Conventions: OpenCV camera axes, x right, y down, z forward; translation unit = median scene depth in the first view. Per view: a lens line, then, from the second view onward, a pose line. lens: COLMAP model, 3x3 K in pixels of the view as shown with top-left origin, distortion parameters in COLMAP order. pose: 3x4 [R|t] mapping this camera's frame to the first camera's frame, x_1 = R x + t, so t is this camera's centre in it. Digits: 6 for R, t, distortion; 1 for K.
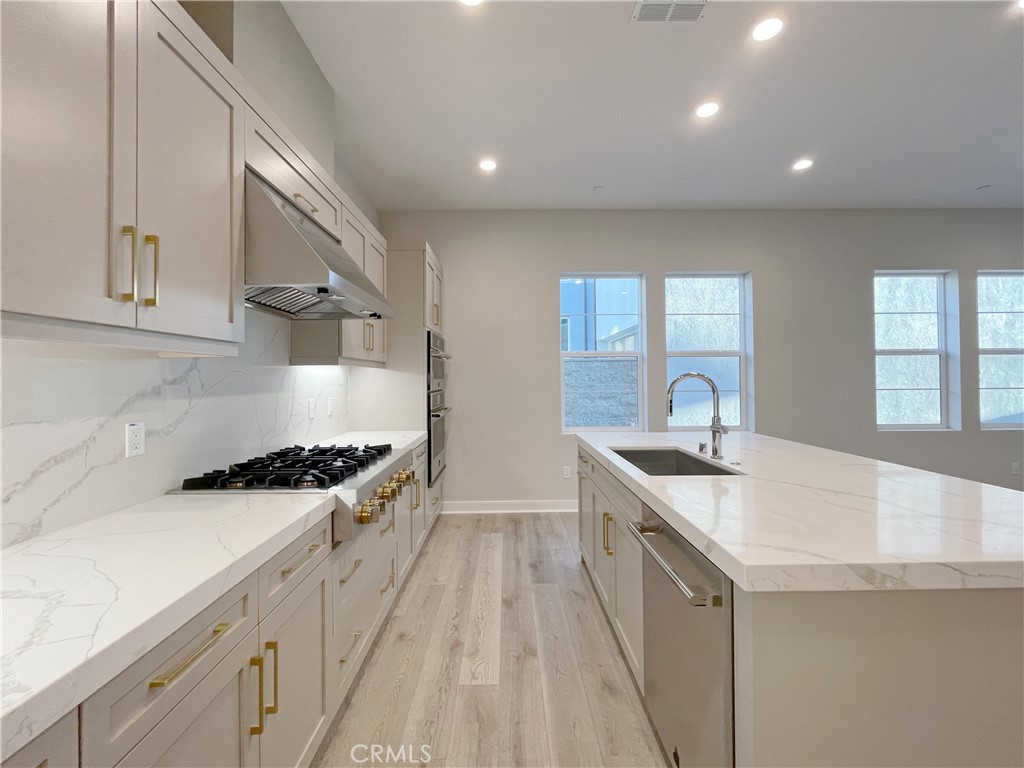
lens RADIAL K [[414.9, 0, 509.9], [0, 414.9, 380.5], [0, 0, 1]] dist [0.001464, 0.000304]
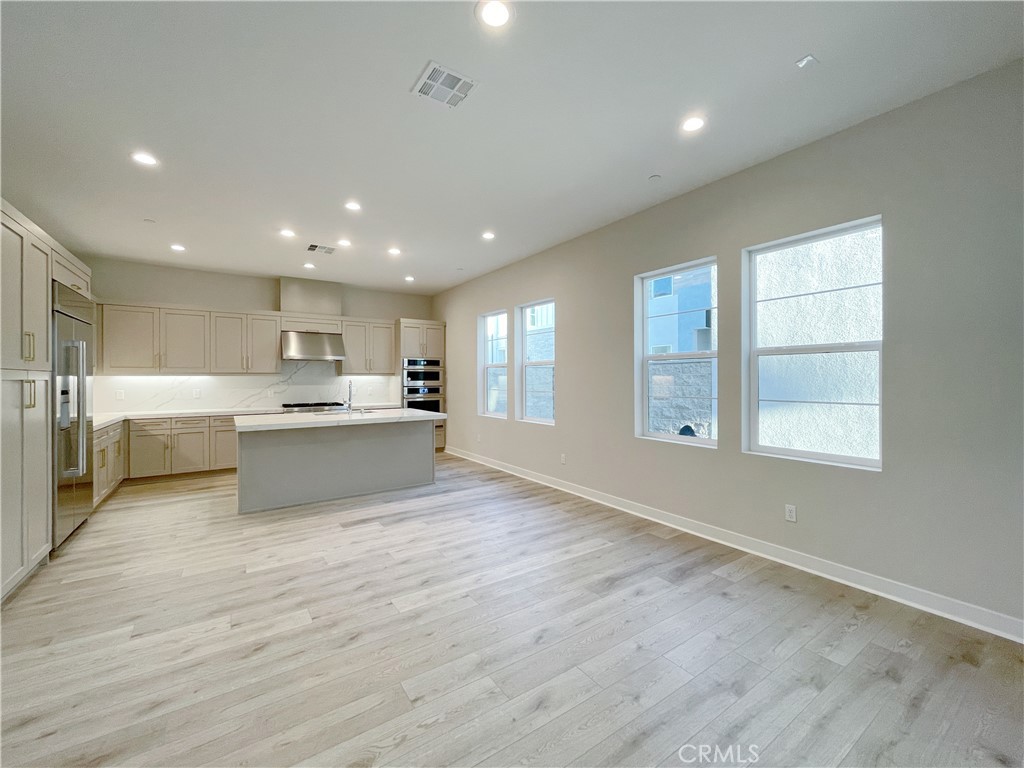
lens RADIAL K [[414.9, 0, 511.8], [0, 414.9, 378.7], [0, 0, 1]] dist [0.001464, 0.000304]
pose [[0.556189, 0.007193, -0.831024, 1.539666], [-0.004705, 0.999974, 0.005506, -0.023435], [0.831042, 0.000847, 0.556209, 0.209422]]
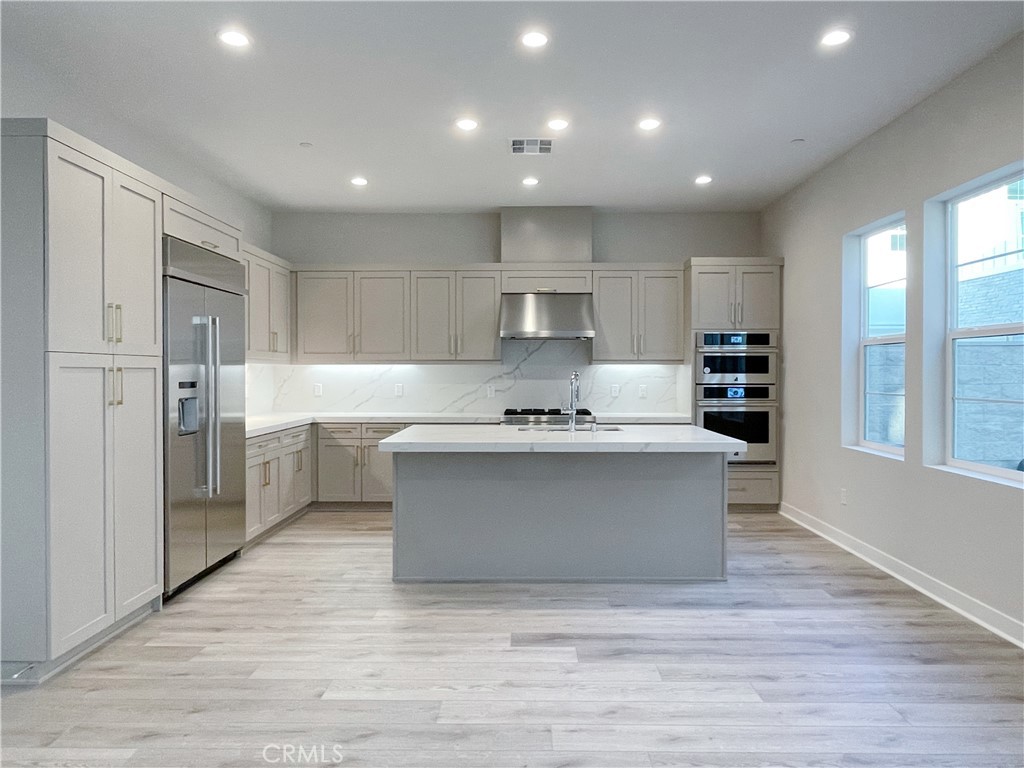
lens RADIAL K [[678.1, 0, 518.3], [0, 678.1, 379.2], [0, 0, 1]] dist [-0.003558, 0.003418]
pose [[-0.014776, 0.020382, -0.999683, 1.378676], [-0.004281, 0.999782, 0.020447, -0.019371], [0.999882, 0.004582, -0.014685, 0.418917]]
